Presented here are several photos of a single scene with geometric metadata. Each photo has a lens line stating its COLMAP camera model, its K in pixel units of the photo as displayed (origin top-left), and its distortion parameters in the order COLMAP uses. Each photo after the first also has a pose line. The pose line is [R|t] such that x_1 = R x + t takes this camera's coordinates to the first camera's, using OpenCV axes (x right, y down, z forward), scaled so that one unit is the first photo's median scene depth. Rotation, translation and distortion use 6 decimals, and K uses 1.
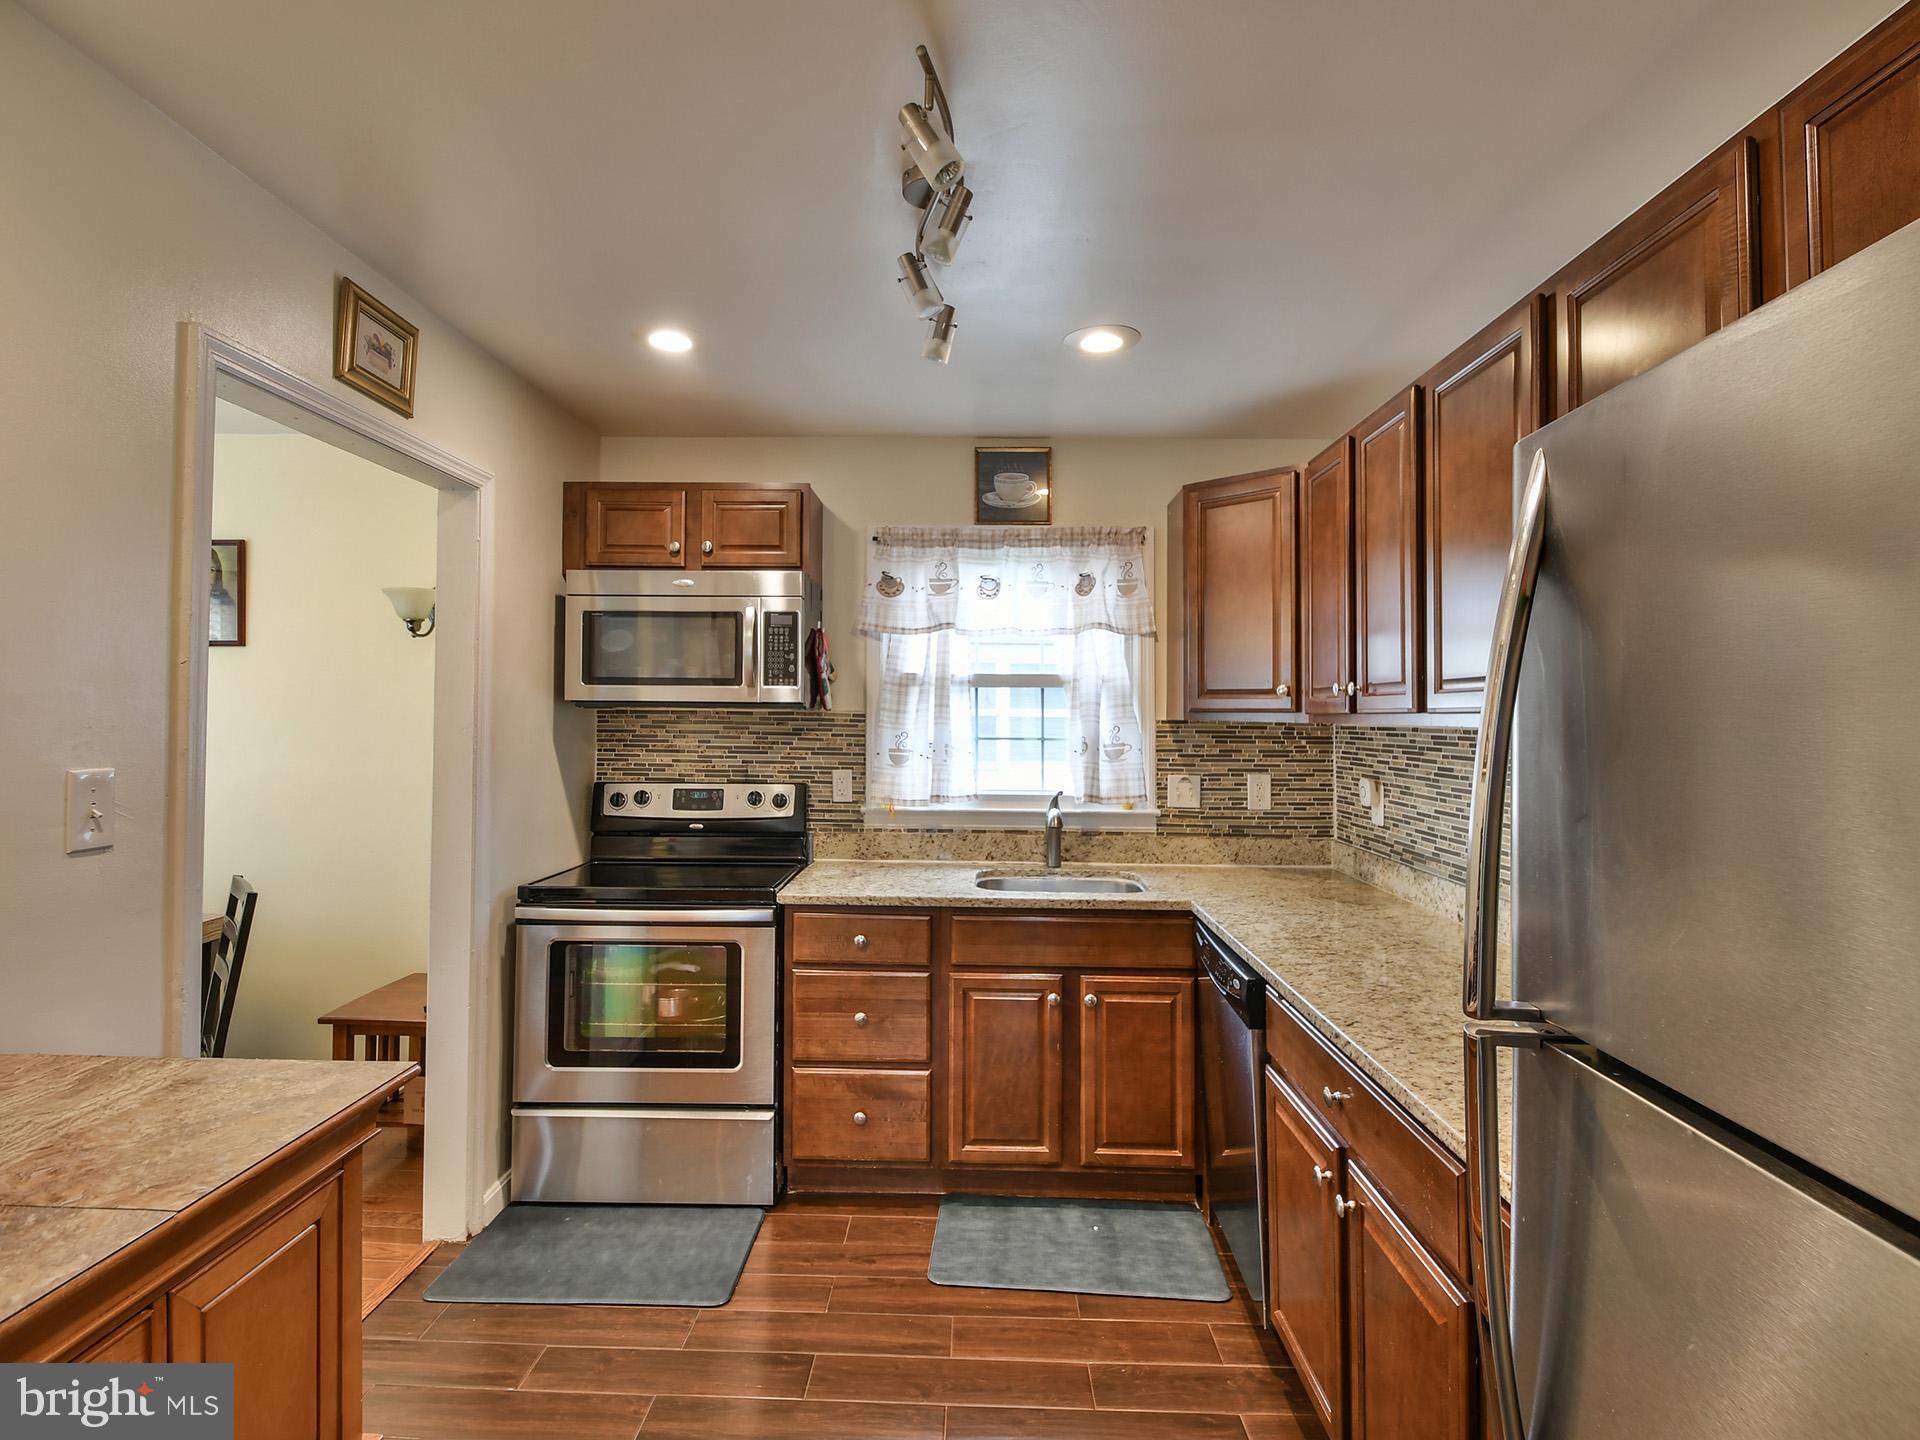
lens RADIAL K [[1019.1, 0, 1038.5], [0, 1019.1, 687.4], [0, 0, 1]] dist [-0.003482, -0.000058]
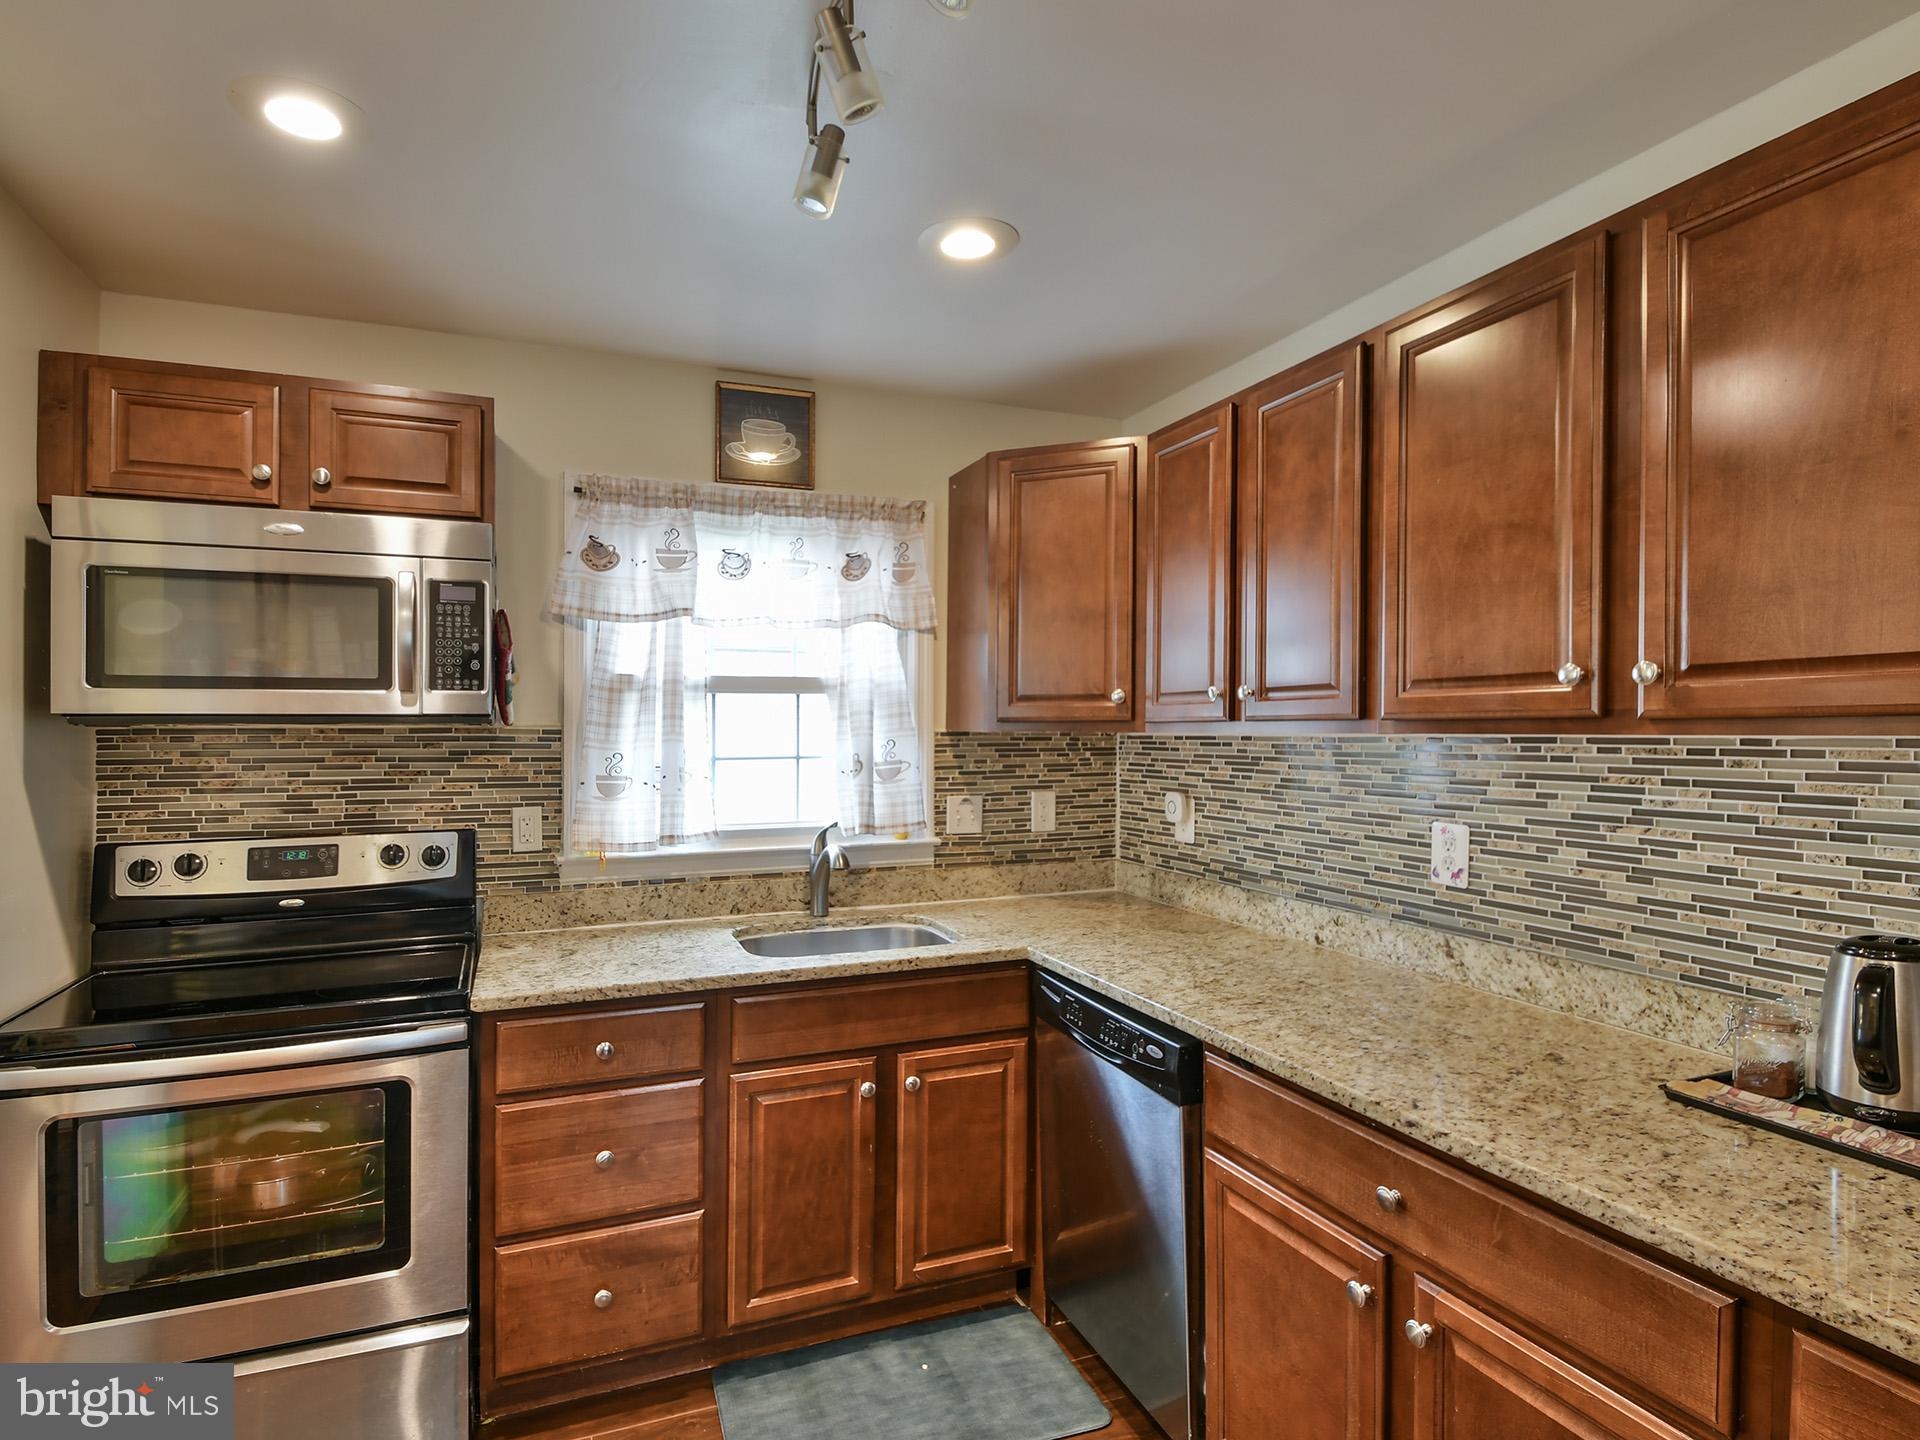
lens RADIAL K [[1016.6, 0, 1020.5], [0, 1016.6, 714.7], [0, 0, 1]] dist [0.001095, -0.000266]
pose [[0.920371, -0.008454, 0.390955, -0.162236], [0.002153, 0.999861, 0.016553, 0.004200], [-0.391040, -0.014393, 0.920261, 0.213215]]
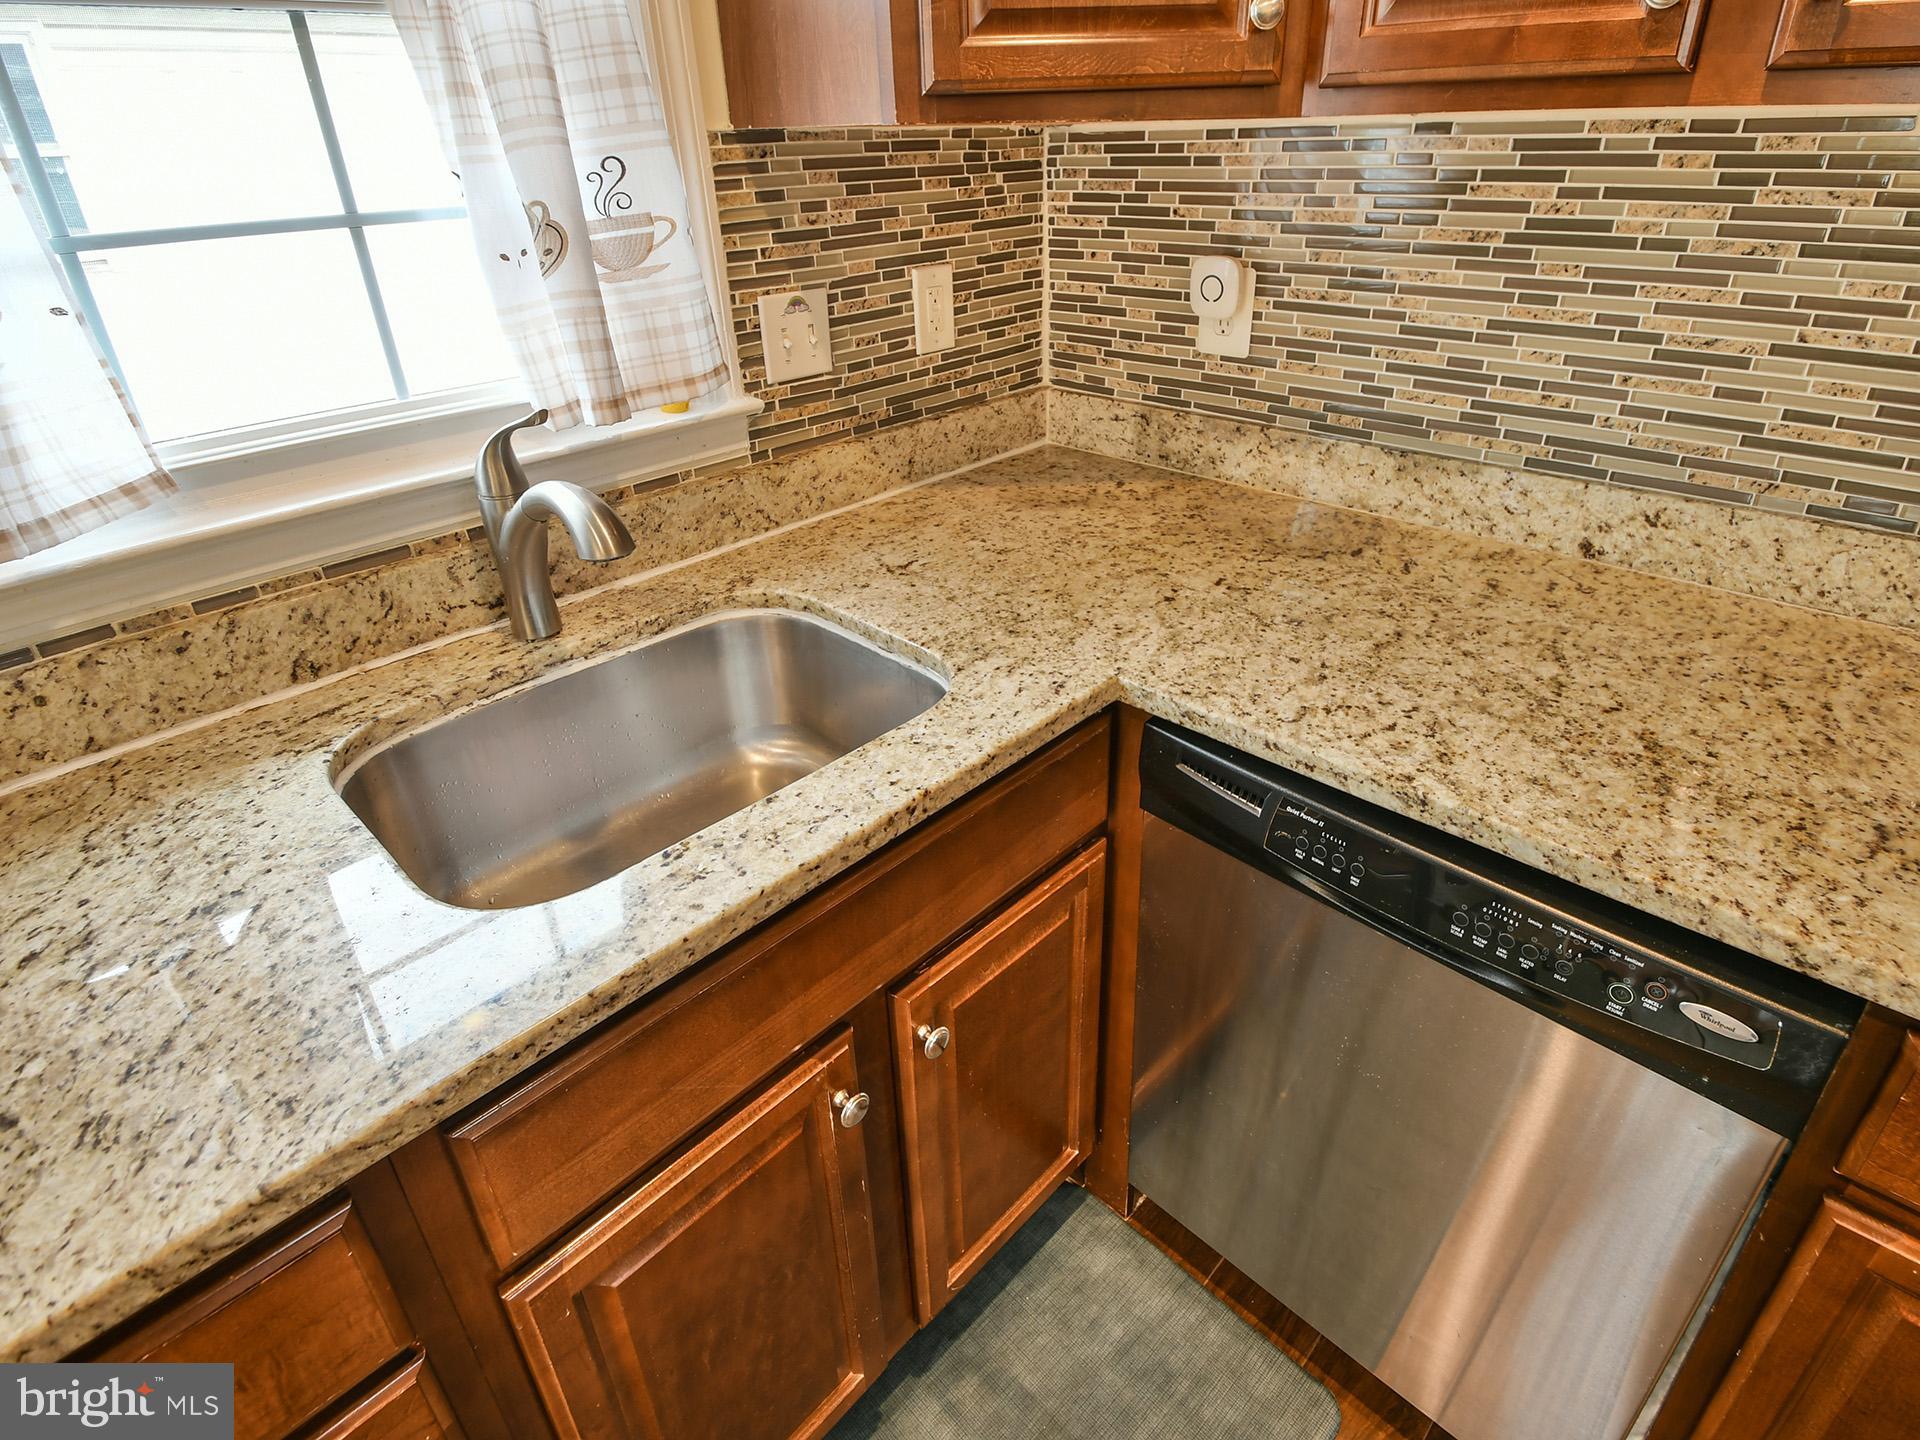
lens RADIAL K [[1002.3, 0, 984.3], [0, 1002.3, 647.5], [0, 0, 1]] dist [0.021469, -0.024101]
pose [[0.716896, -0.344227, 0.606274, -0.088254], [0.013673, 0.876383, 0.481421, 0.024439], [-0.697046, -0.336839, 0.632982, 0.729447]]
